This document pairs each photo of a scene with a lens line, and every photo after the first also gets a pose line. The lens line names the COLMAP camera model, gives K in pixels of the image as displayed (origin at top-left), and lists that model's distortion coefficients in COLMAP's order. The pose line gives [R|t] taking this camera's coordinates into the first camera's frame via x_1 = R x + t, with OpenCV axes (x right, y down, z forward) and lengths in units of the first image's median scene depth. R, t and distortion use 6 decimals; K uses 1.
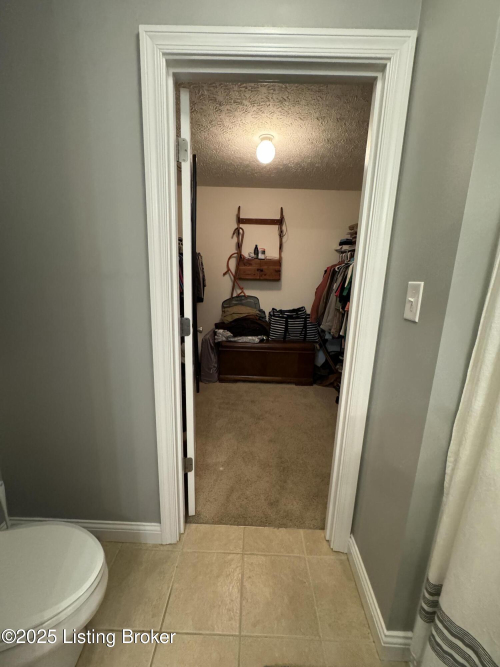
lens RADIAL K [[264.8, 0, 250.0], [0, 264.8, 333.5], [0, 0, 1]] dist [-0.000729, -0.000192]
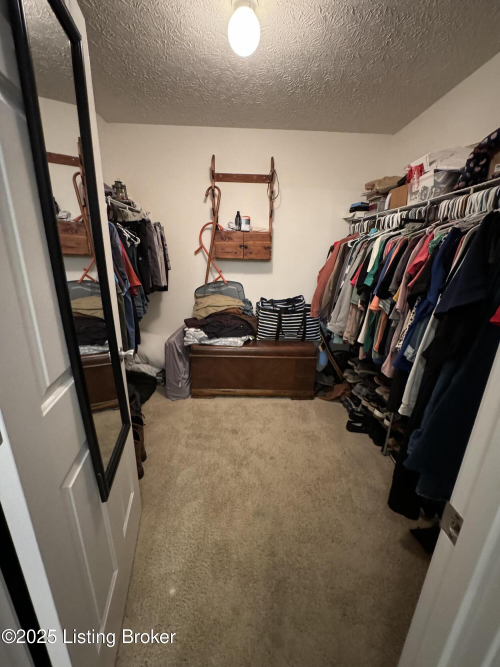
lens RADIAL K [[264.8, 0, 250.0], [0, 264.8, 333.5], [0, 0, 1]] dist [-0.000729, -0.000192]
pose [[0.999405, -0.013641, 0.031687, 0.029498], [0.011001, 0.996569, 0.082029, -0.059193], [-0.032697, -0.081632, 0.996126, 0.248802]]
